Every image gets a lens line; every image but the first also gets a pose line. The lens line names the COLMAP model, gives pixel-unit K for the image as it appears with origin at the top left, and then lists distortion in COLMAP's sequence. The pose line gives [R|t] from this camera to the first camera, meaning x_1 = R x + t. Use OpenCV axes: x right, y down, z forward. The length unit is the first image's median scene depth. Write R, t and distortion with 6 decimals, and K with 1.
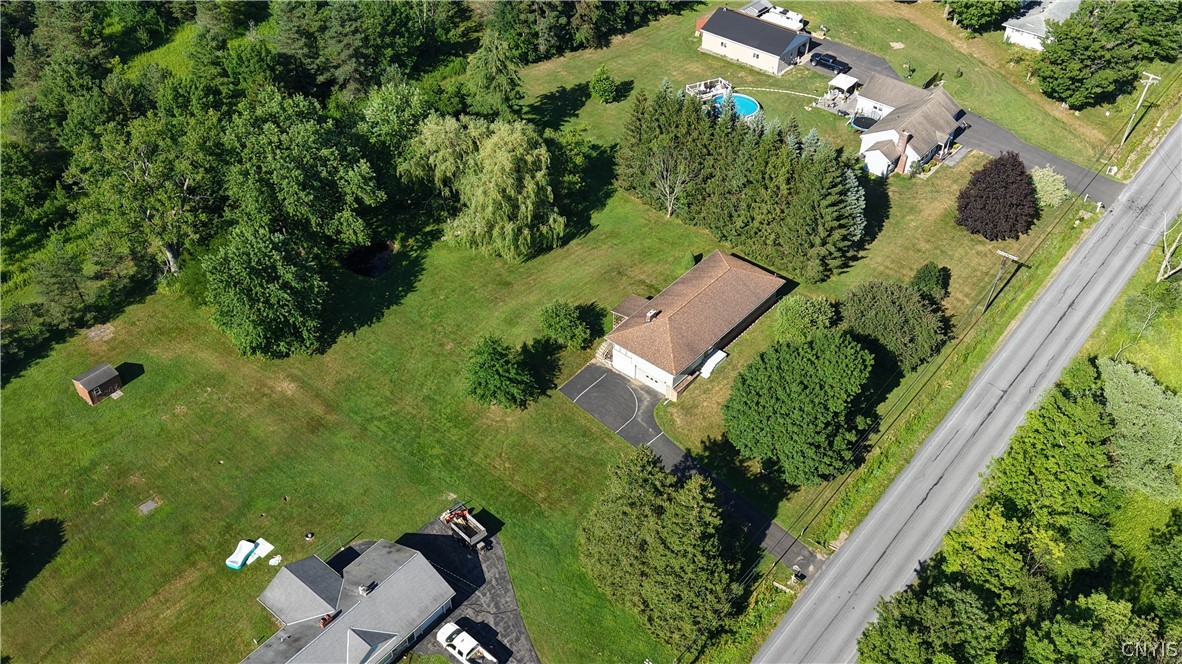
lens RADIAL K [[1073.2, 0, 591.0], [0, 1073.2, 332.0], [0, 0, 1]] dist [0.002485, -0.000770]
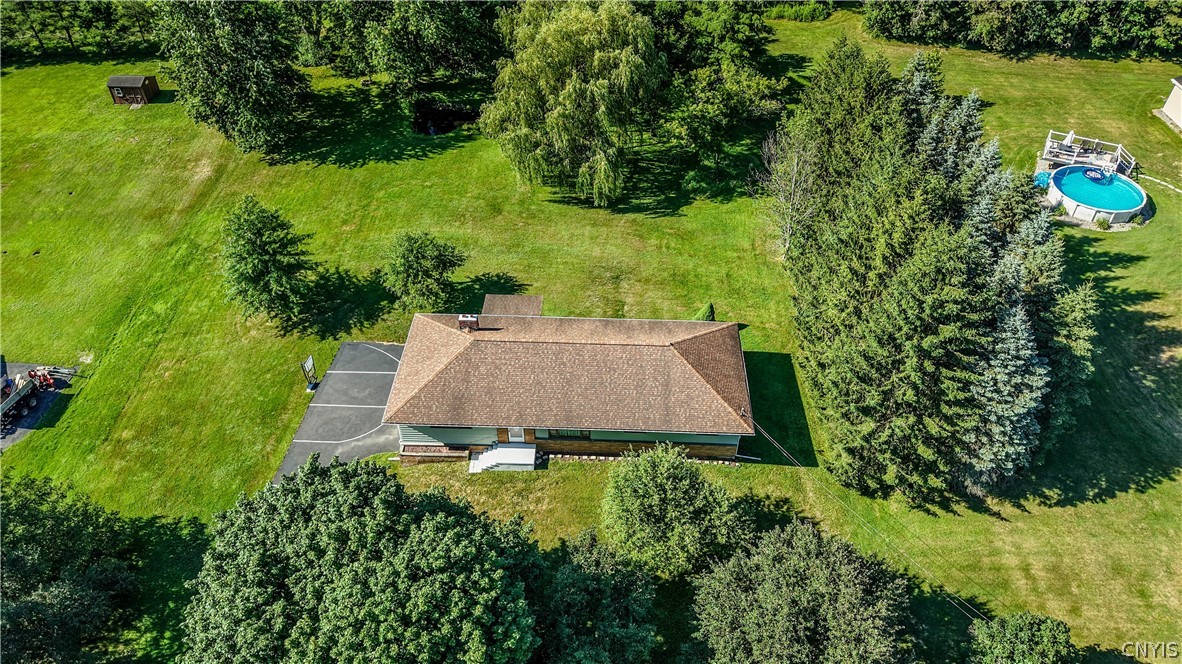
lens RADIAL K [[799.9, 0, 591.0], [0, 799.9, 332.0], [0, 0, 1]] dist [0.002491, -0.000263]
pose [[0.619198, 0.524422, -0.584444, 0.302992], [-0.513297, 0.833576, 0.204148, -0.114534], [0.594239, 0.173586, 0.785333, 0.617551]]
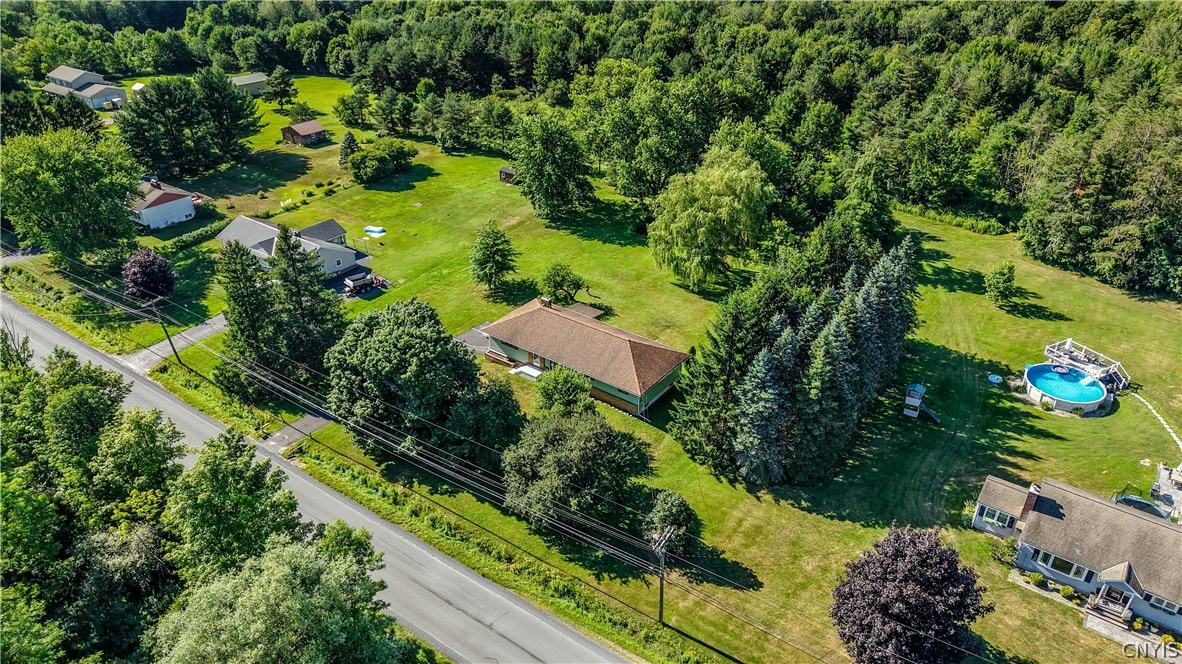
lens RADIAL K [[799.9, 0, 591.0], [0, 799.9, 332.0], [0, 0, 1]] dist [0.002491, -0.000263]
pose [[0.059701, 0.493025, -0.867964, 0.645409], [-0.647290, 0.681048, 0.342329, -0.250975], [0.759902, 0.541387, 0.359789, 0.669063]]
